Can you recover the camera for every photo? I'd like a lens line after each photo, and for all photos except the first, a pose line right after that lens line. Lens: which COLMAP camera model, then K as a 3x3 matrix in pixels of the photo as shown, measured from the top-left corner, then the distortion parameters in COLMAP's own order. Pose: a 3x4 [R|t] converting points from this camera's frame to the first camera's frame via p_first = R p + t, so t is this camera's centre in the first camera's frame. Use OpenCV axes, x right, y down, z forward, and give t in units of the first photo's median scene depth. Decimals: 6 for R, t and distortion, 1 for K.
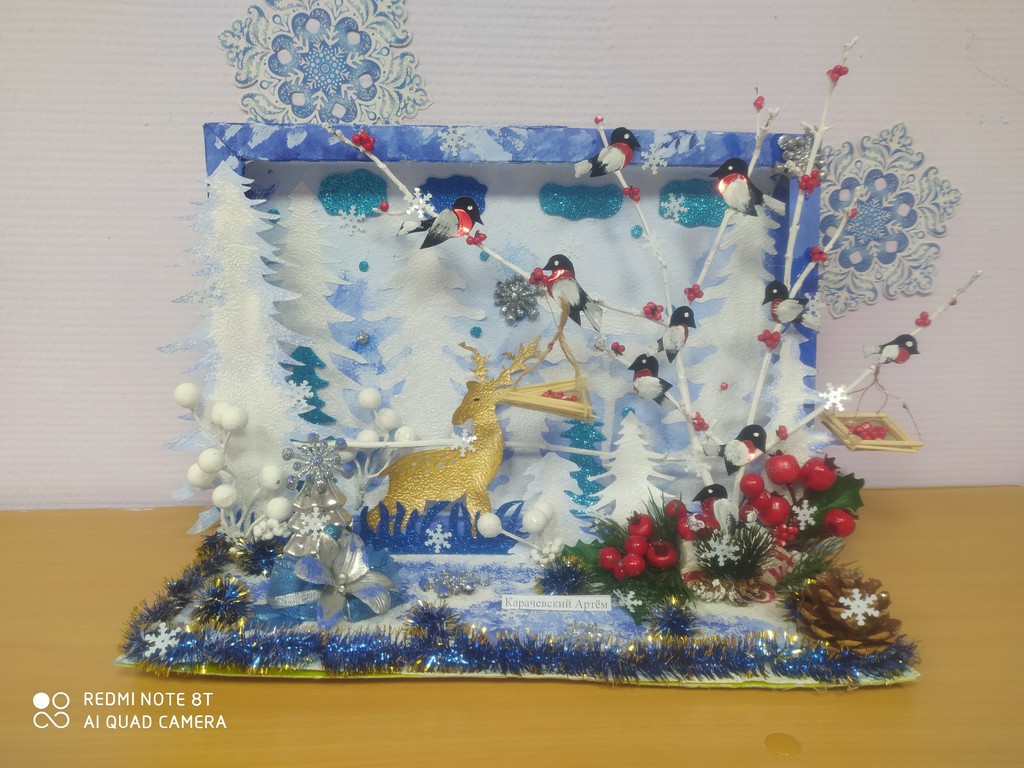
lens RADIAL K [[925.8, 0, 515.8], [0, 925.8, 384.8], [0, 0, 1]] dist [0.036202, -0.085633]
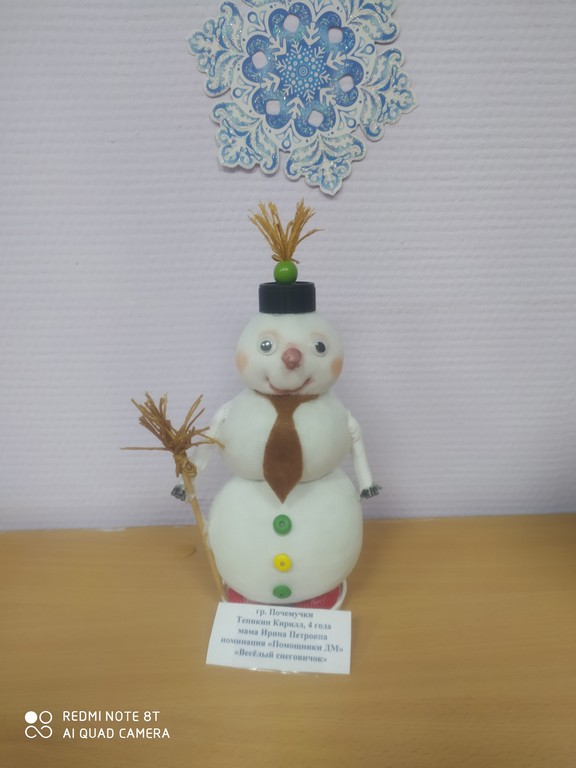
lens RADIAL K [[694.4, 0, 286.2], [0, 694.4, 386.3], [0, 0, 1]] dist [0.036202, -0.085633]
pose [[0.974026, 0.051765, -0.220439, -0.055963], [-0.031774, 0.995132, 0.093286, -0.098229], [0.224195, -0.083859, 0.970930, 0.312128]]
